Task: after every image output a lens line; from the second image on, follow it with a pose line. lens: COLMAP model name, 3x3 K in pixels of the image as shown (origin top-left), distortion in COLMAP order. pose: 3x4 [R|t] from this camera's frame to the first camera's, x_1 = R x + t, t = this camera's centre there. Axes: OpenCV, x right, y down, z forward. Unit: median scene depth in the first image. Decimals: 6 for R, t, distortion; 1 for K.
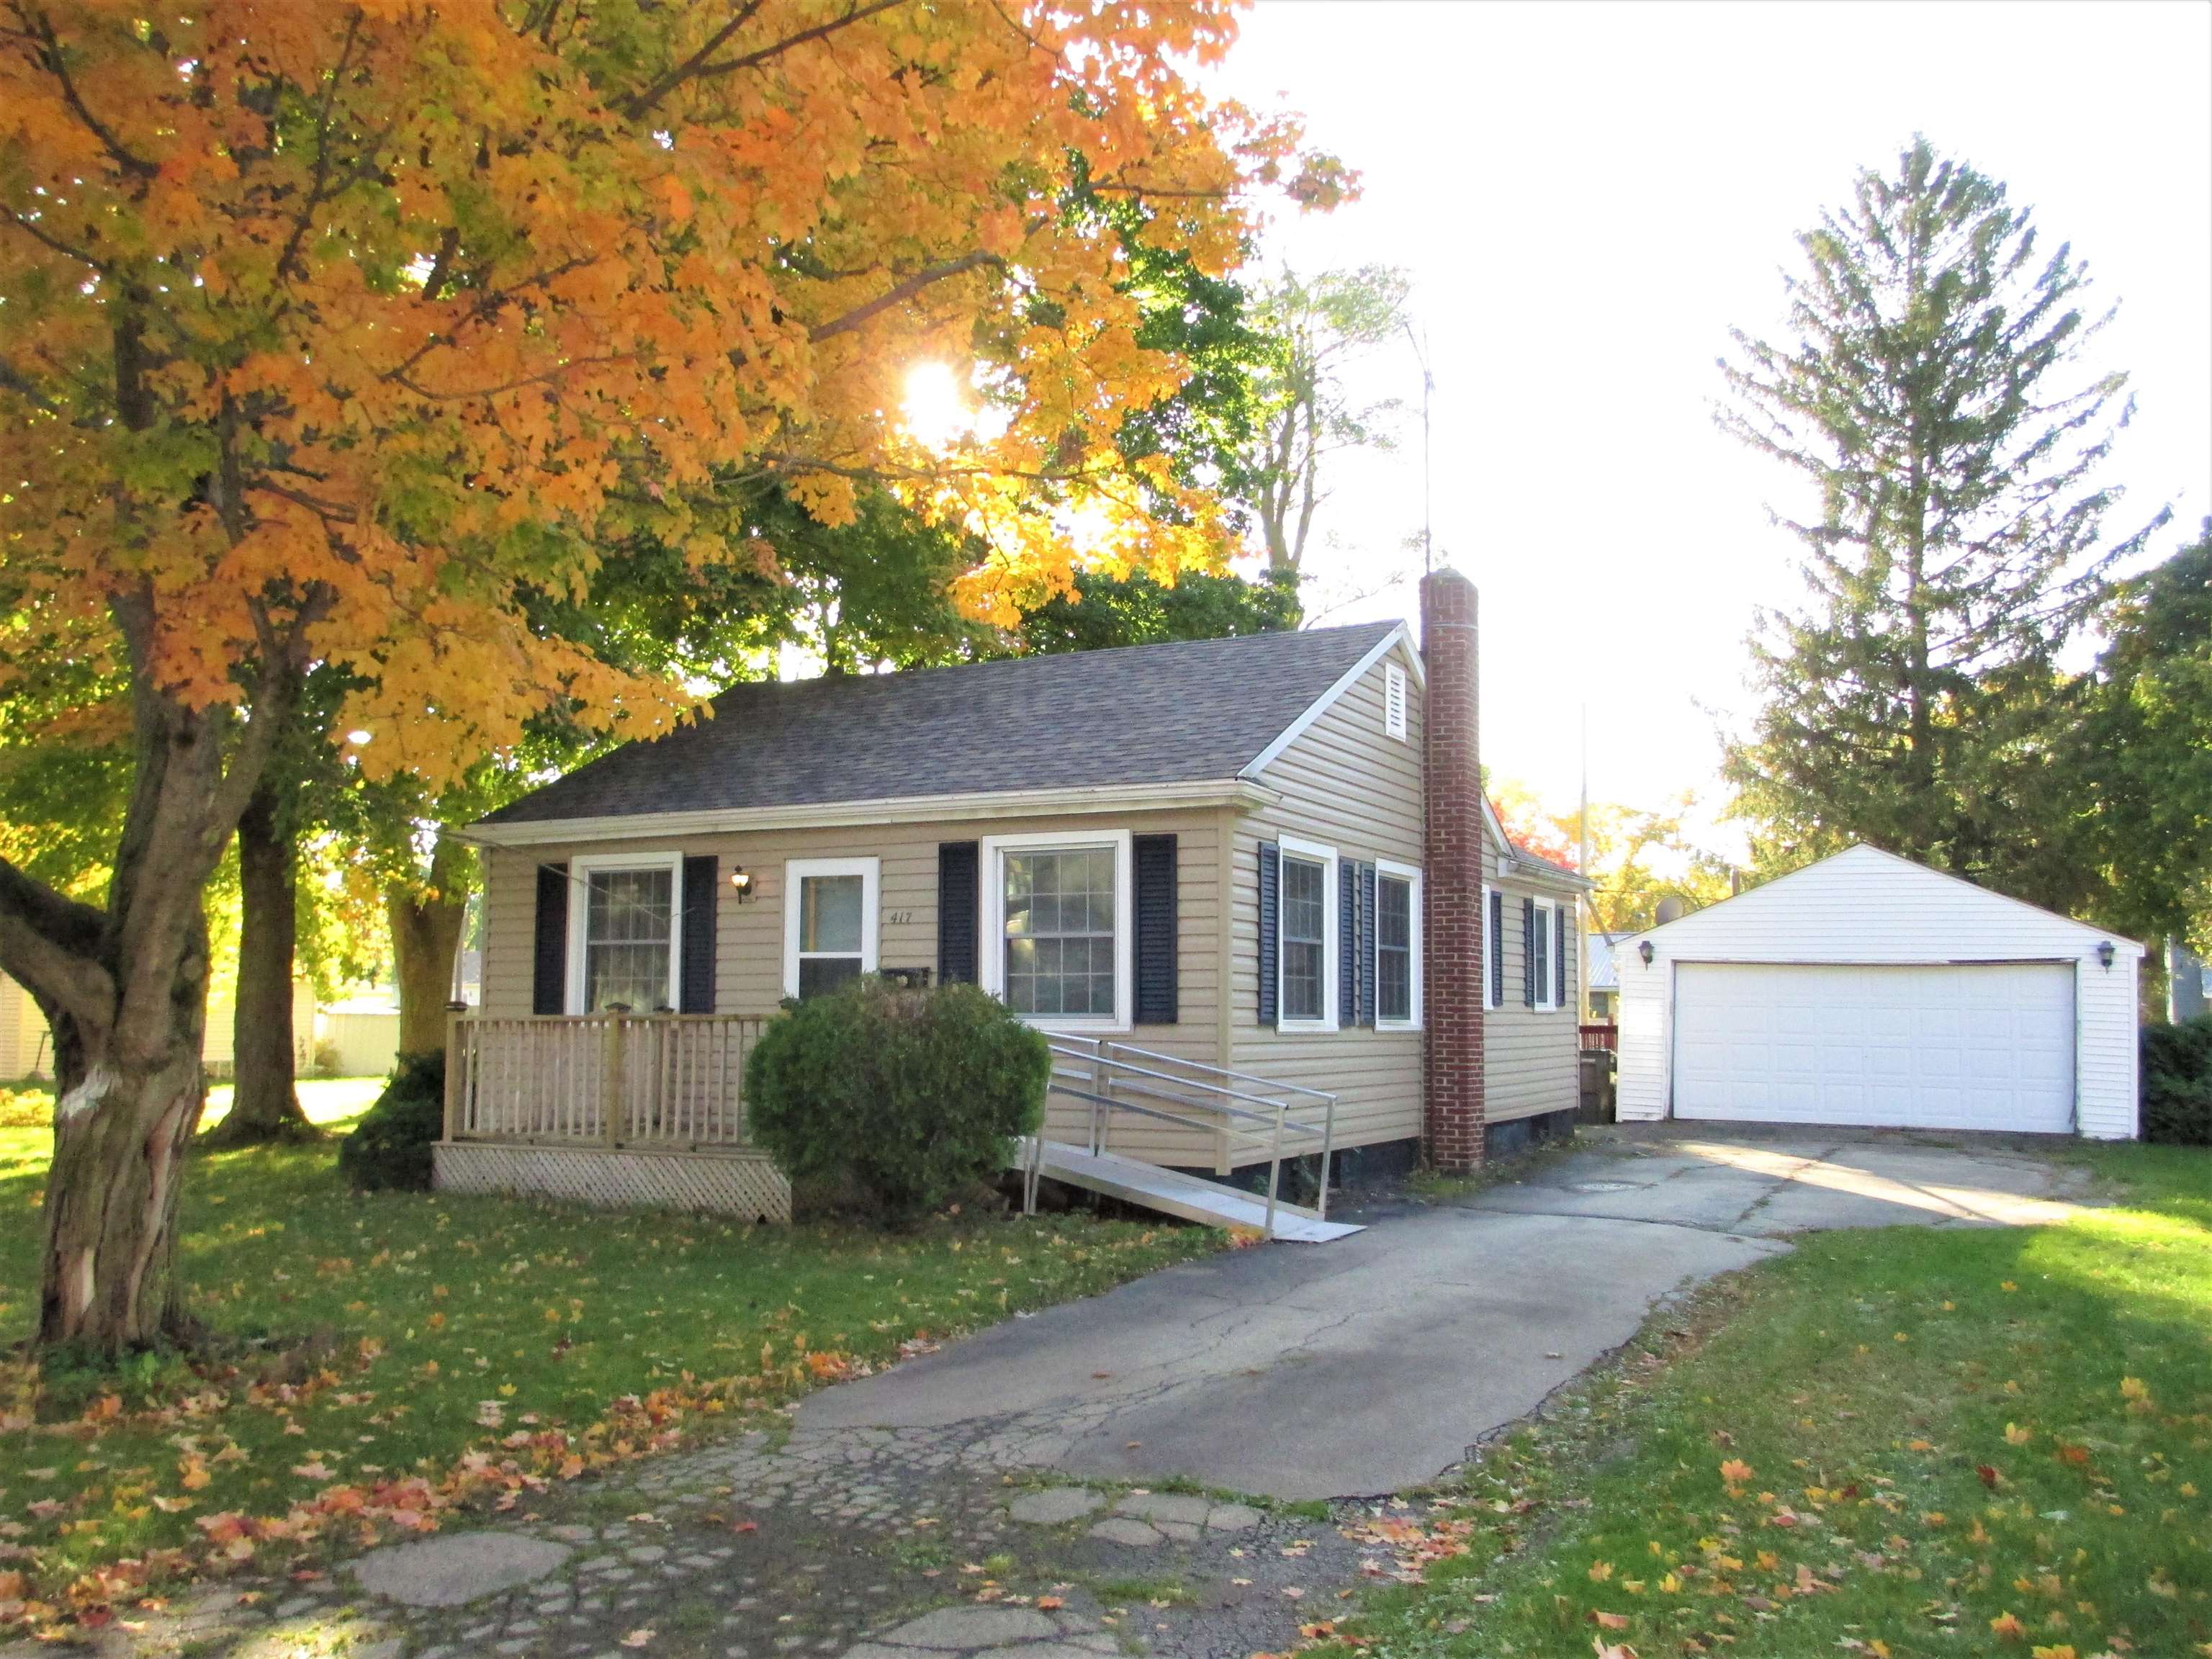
lens RADIAL K [[1878.4, 0, 1106.0], [0, 1878.4, 829.5], [0, 0, 1]] dist [-0.056832, 0.046165]
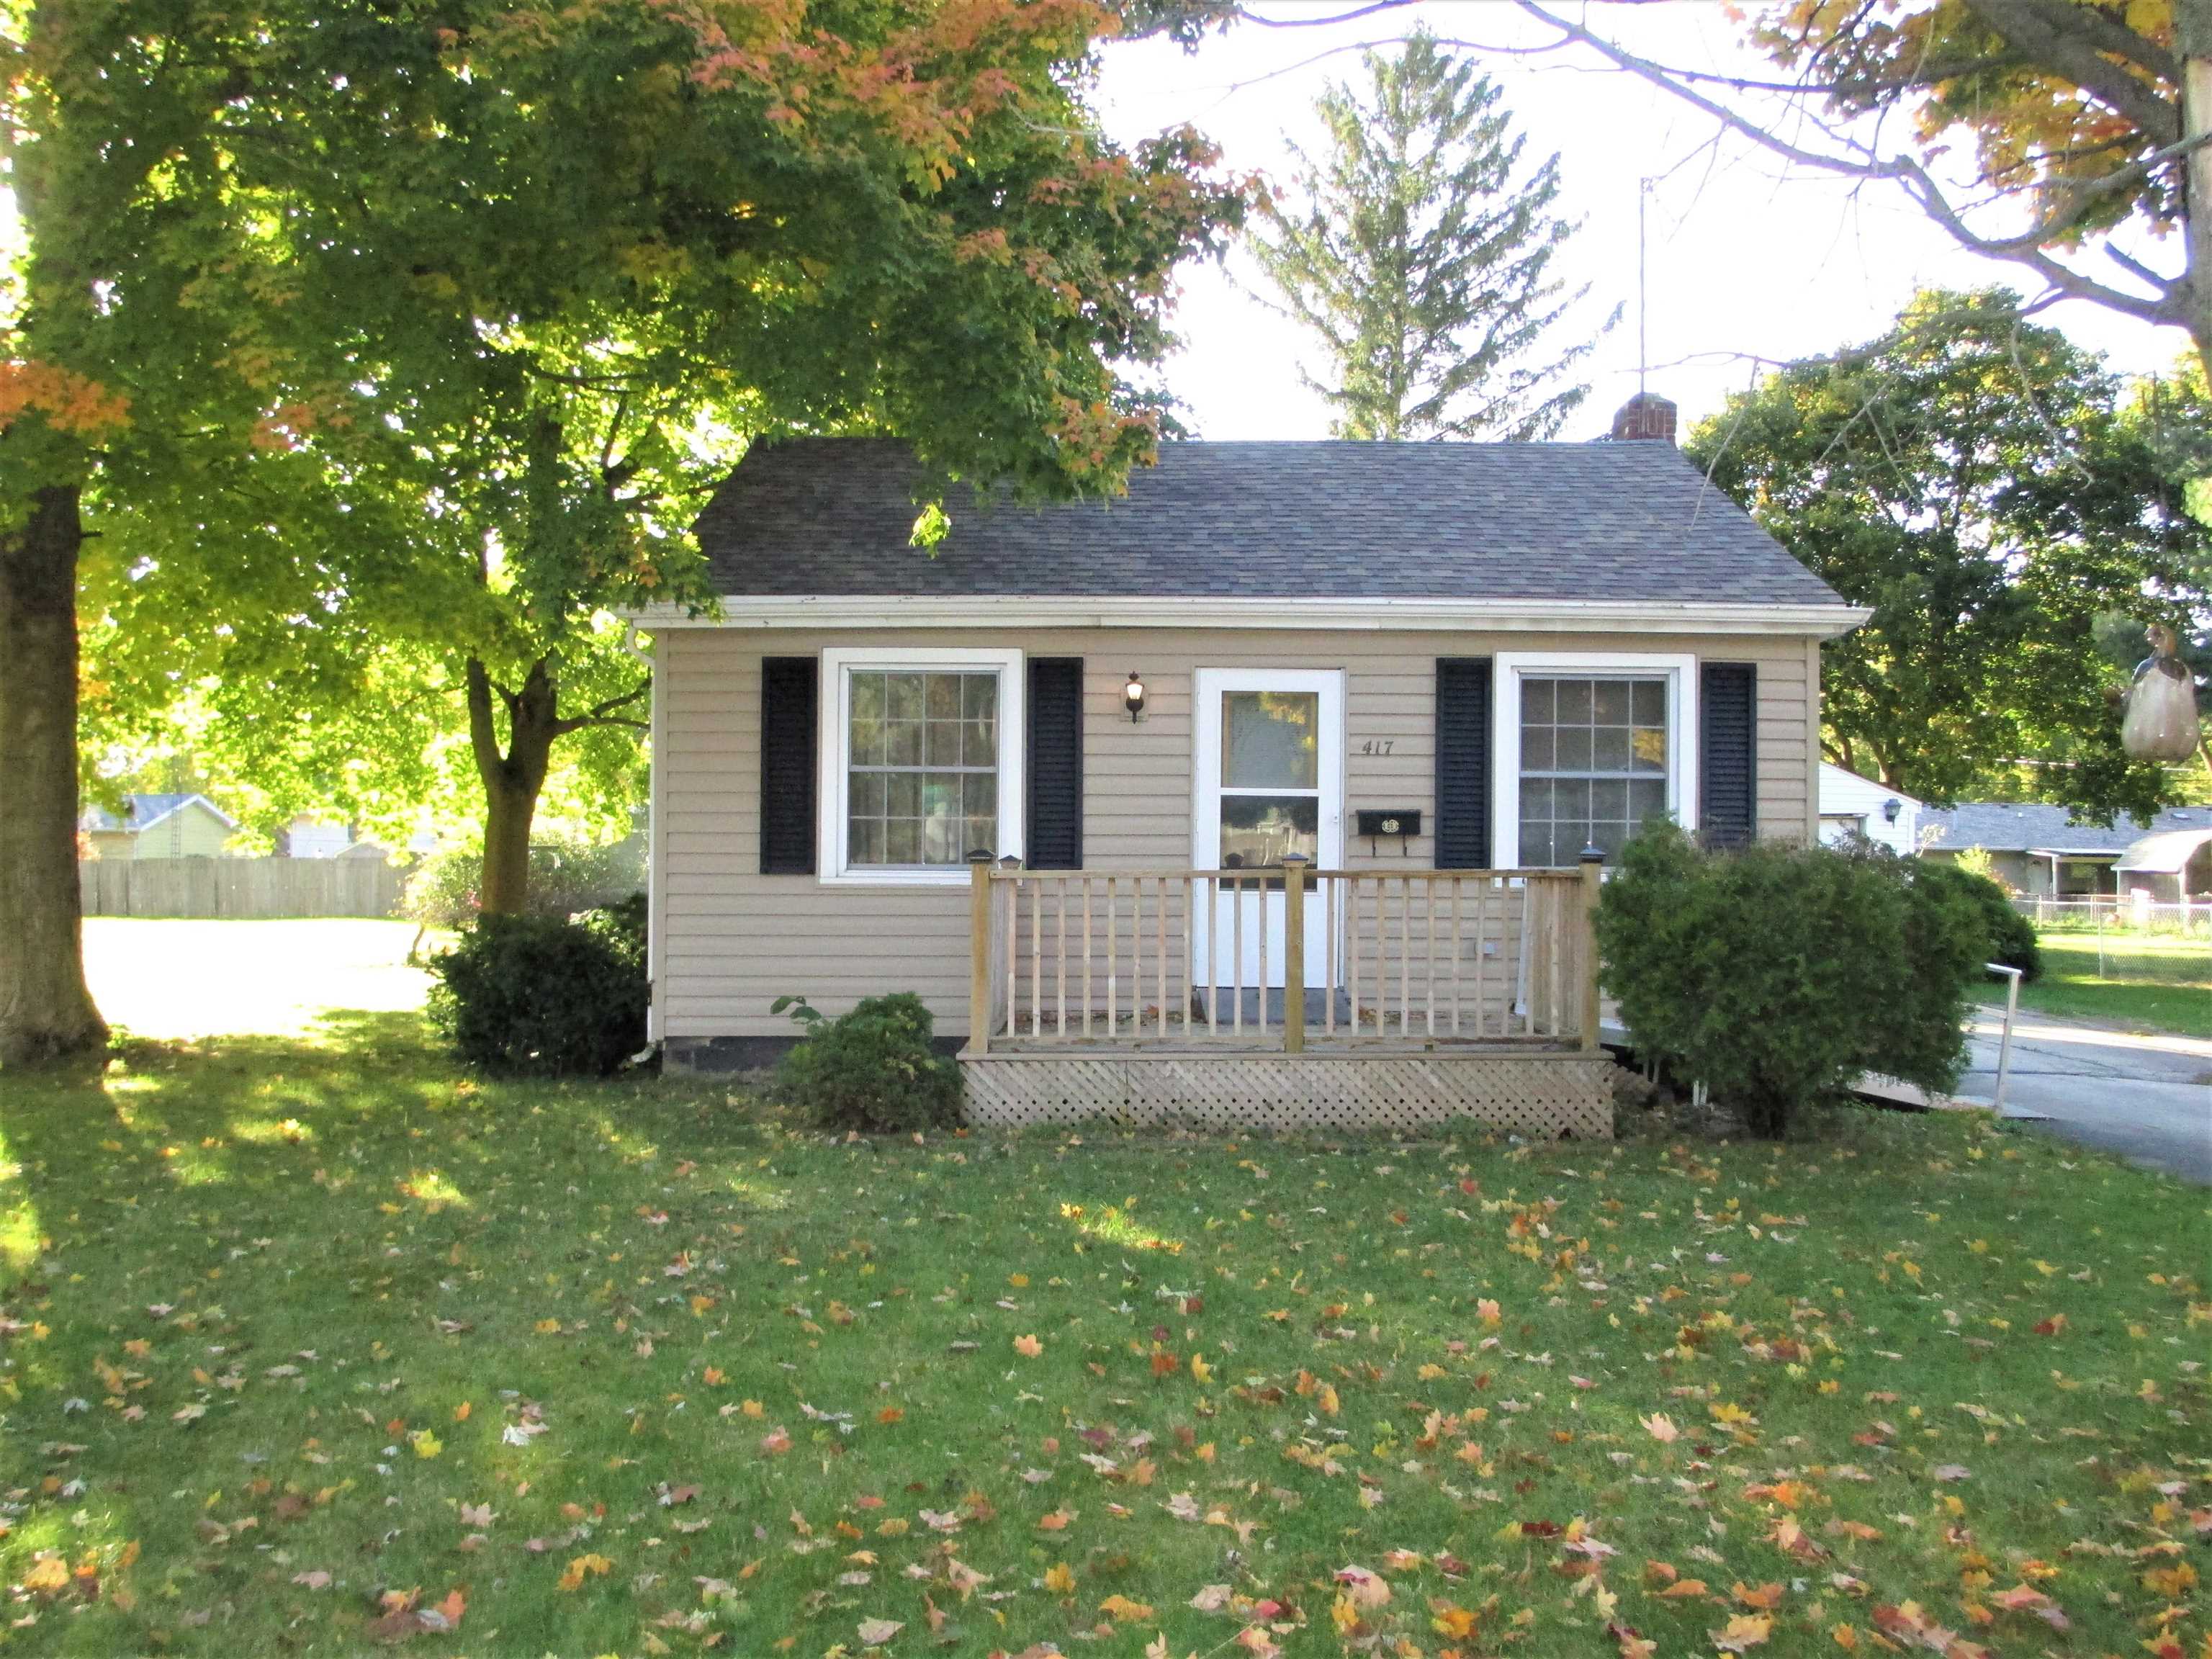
lens RADIAL K [[1878.4, 0, 1106.0], [0, 1878.4, 829.5], [0, 0, 1]] dist [-0.056832, 0.046165]
pose [[0.877069, 0.008238, 0.480294, -0.570521], [-0.049380, 0.996102, 0.073086, 0.027620], [-0.477820, -0.087819, 0.874057, 0.335010]]
